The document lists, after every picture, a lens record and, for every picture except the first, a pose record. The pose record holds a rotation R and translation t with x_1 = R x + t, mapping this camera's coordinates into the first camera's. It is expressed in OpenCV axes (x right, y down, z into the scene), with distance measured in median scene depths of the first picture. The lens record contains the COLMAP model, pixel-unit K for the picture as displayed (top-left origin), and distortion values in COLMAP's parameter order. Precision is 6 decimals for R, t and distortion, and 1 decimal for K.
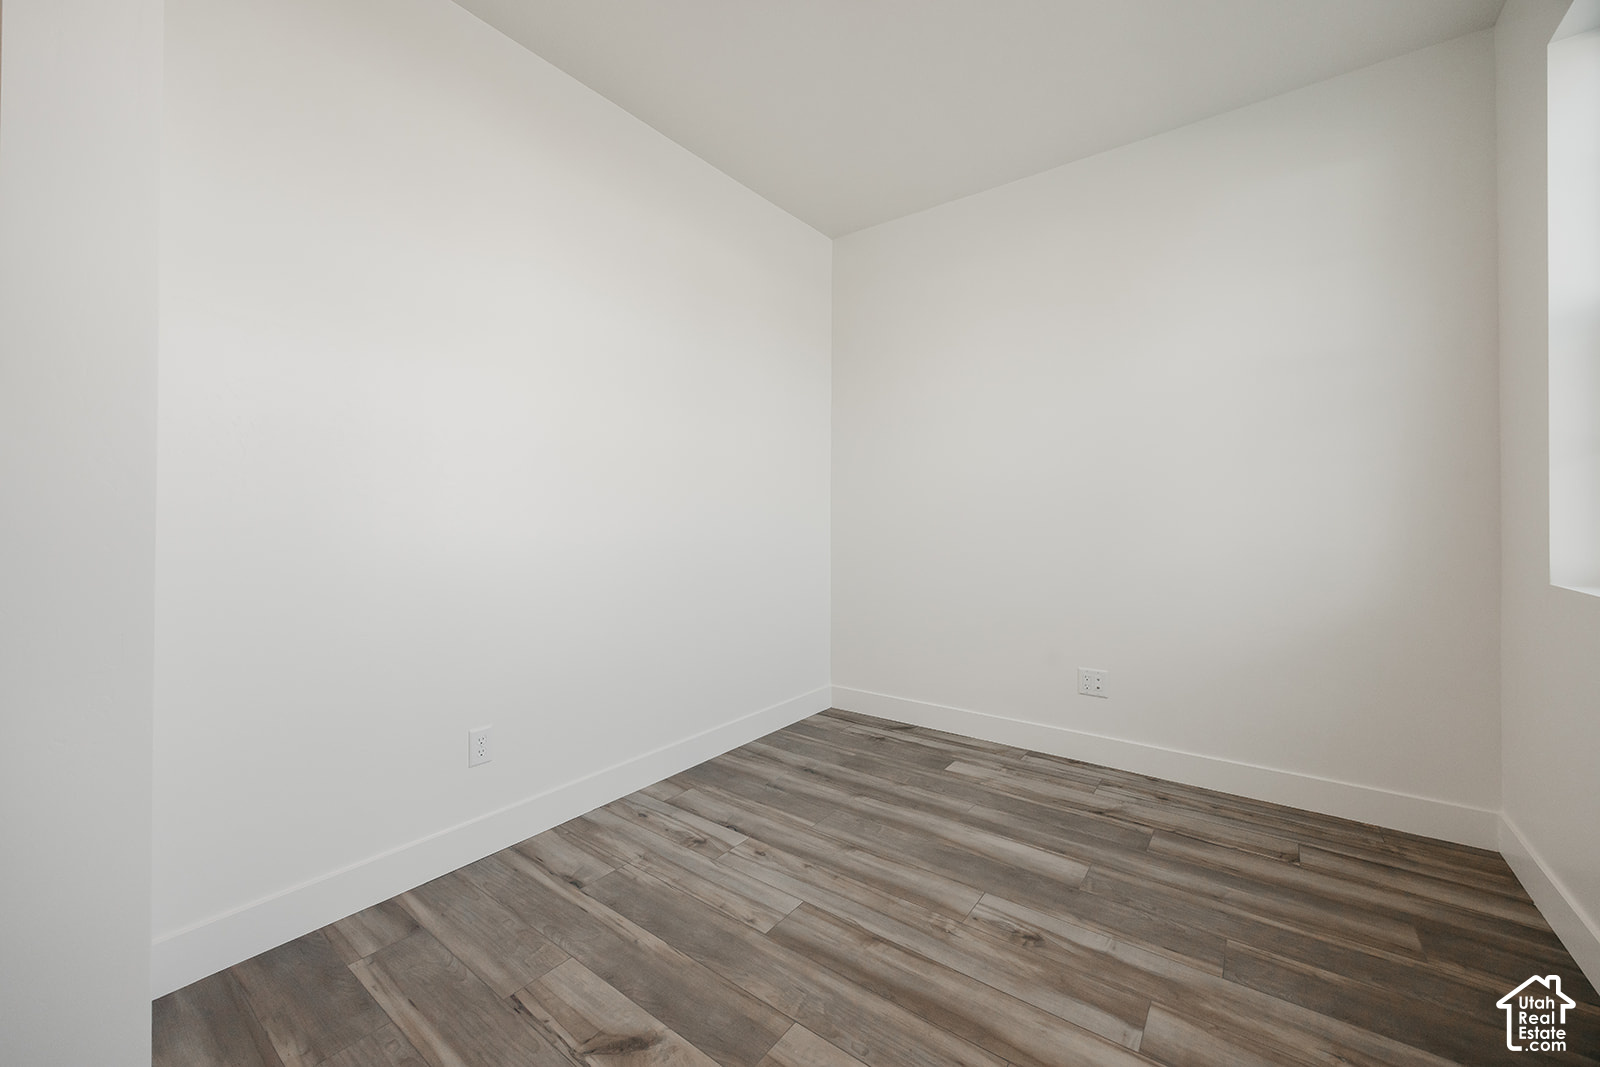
lens RADIAL K [[599.7, 0, 808.9], [0, 599.7, 520.1], [0, 0, 1]] dist [-0.001147, -0.000203]
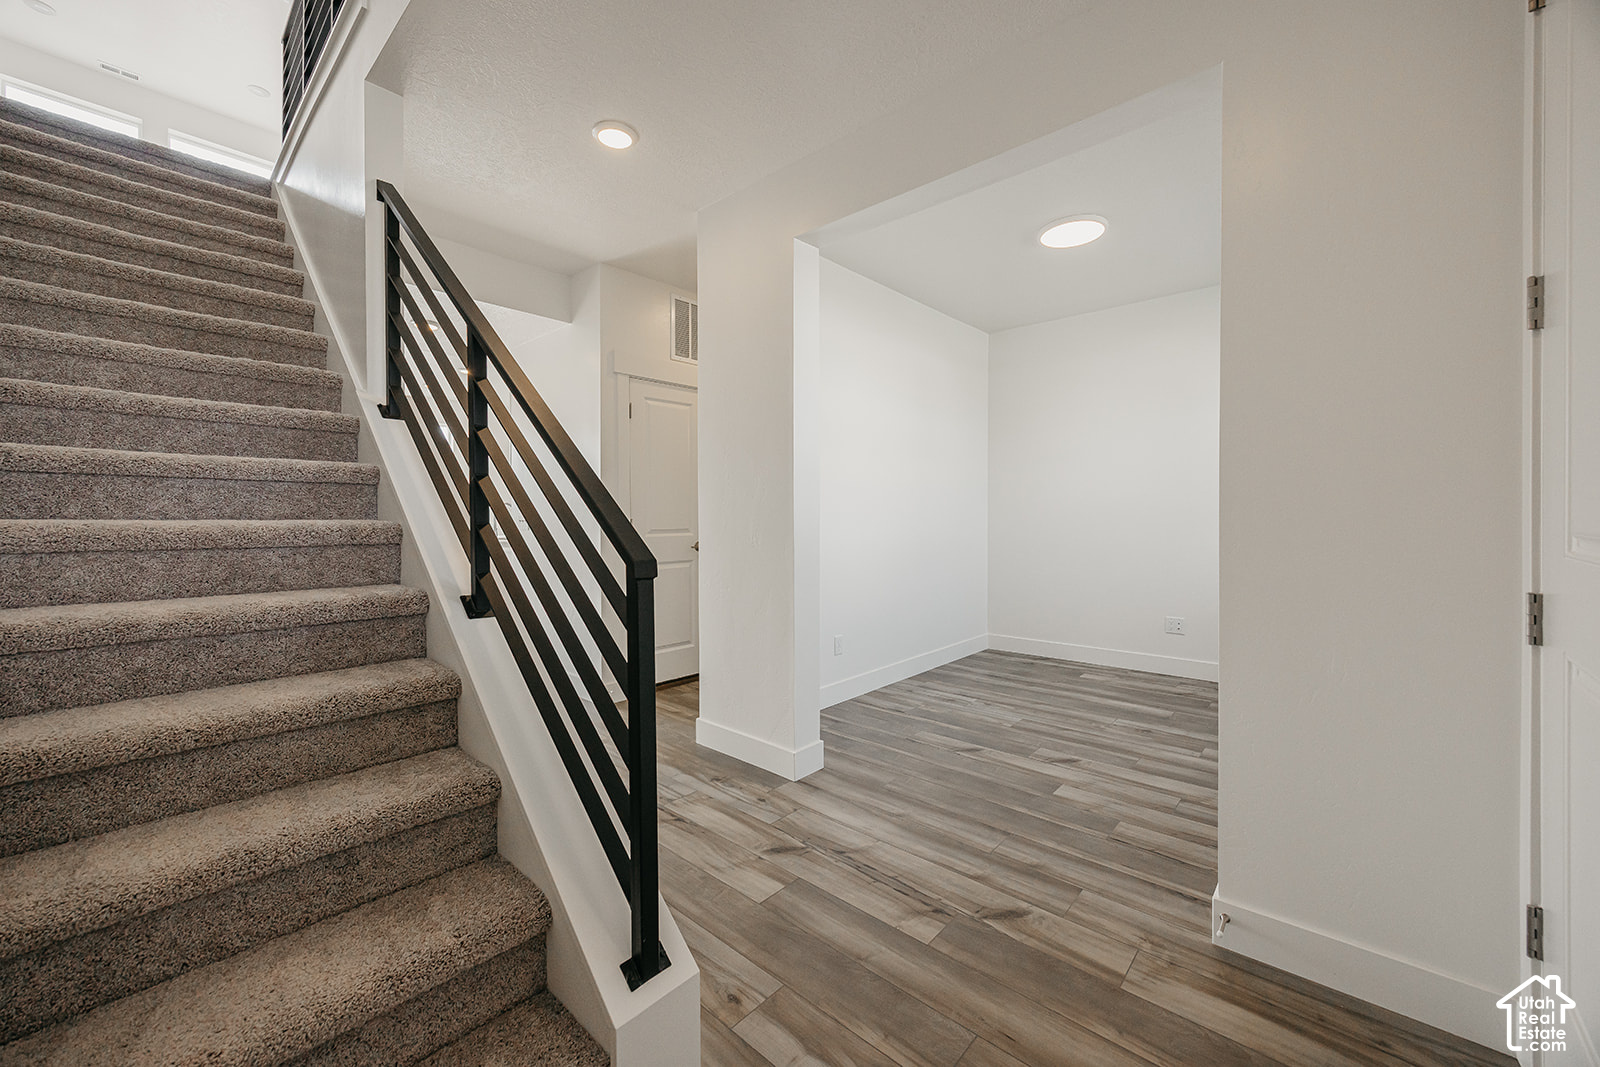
lens RADIAL K [[599.7, 0, 800.0], [0, 599.7, 527.6], [0, 0, 1]] dist [-0.001147, -0.000203]
pose [[0.994079, -0.004361, -0.108570, -0.478843], [0.006539, 0.999784, 0.019710, -0.040345], [0.108460, -0.020303, 0.993893, -0.956712]]
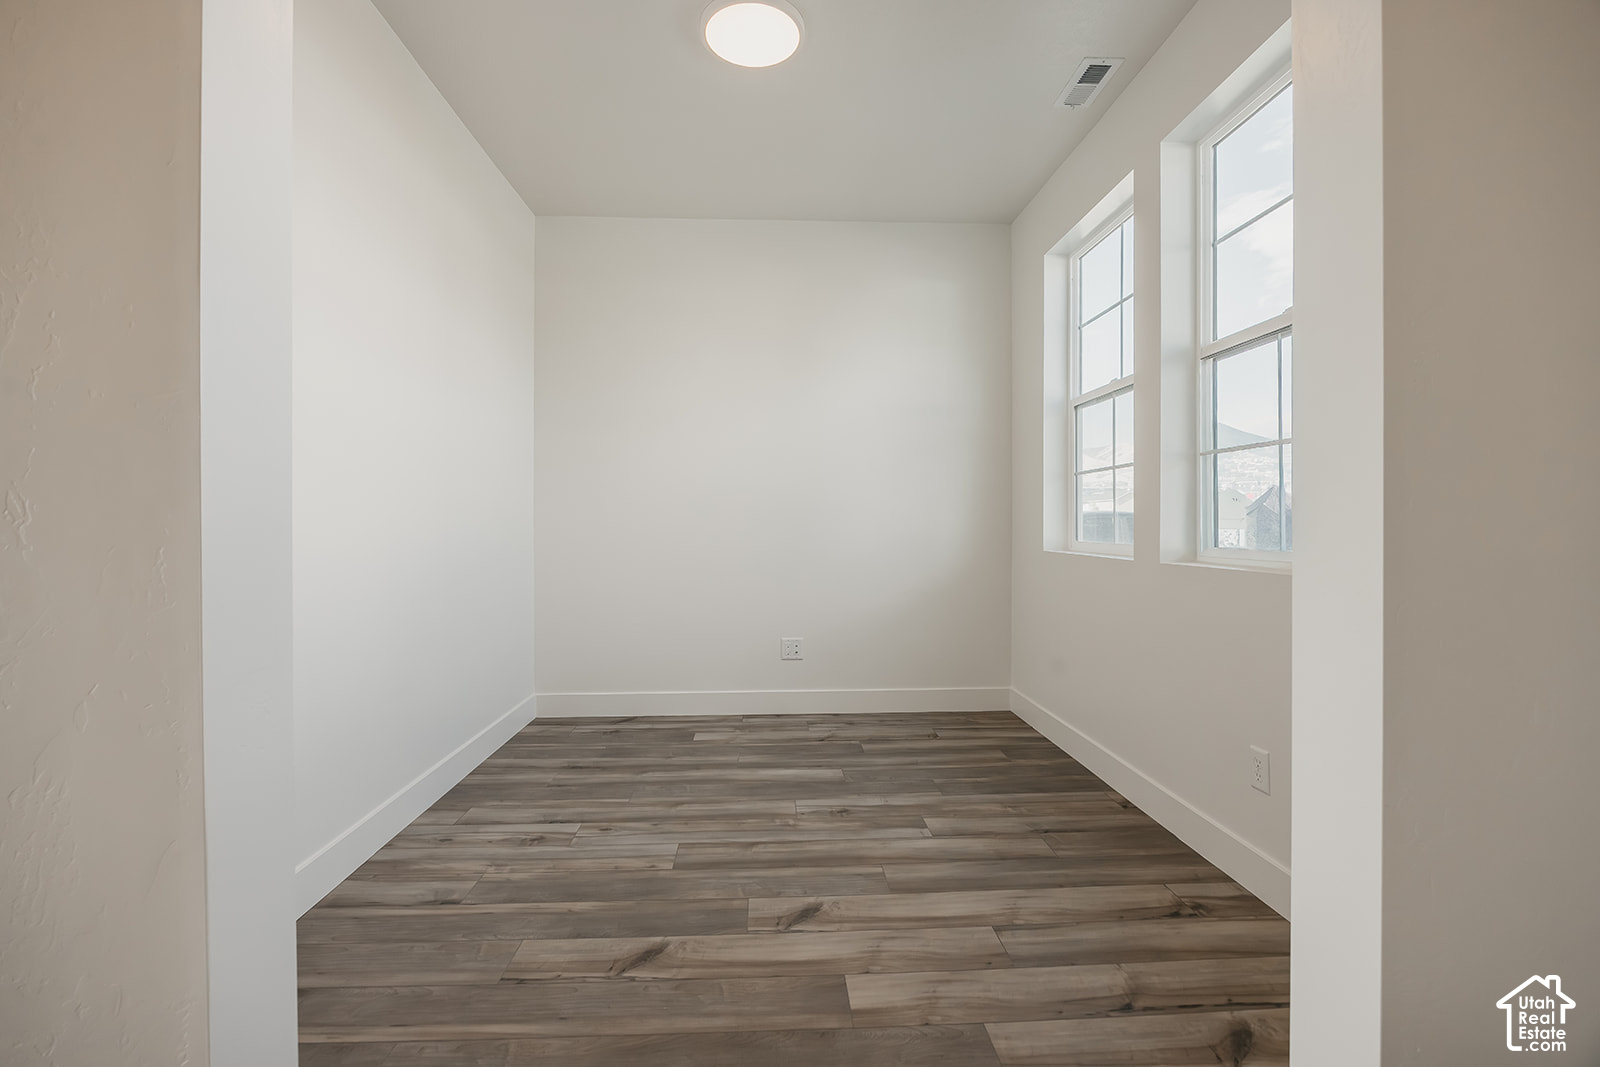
lens RADIAL K [[700.6, 0, 766.5], [0, 700.6, 533.2], [0, 0, 1]] dist [-0.013831, -0.001097]
pose [[0.783037, -0.004864, 0.621956, -0.645076], [-0.001656, 0.999950, 0.009905, 0.023576], [-0.621973, -0.008786, 0.782990, -0.137866]]
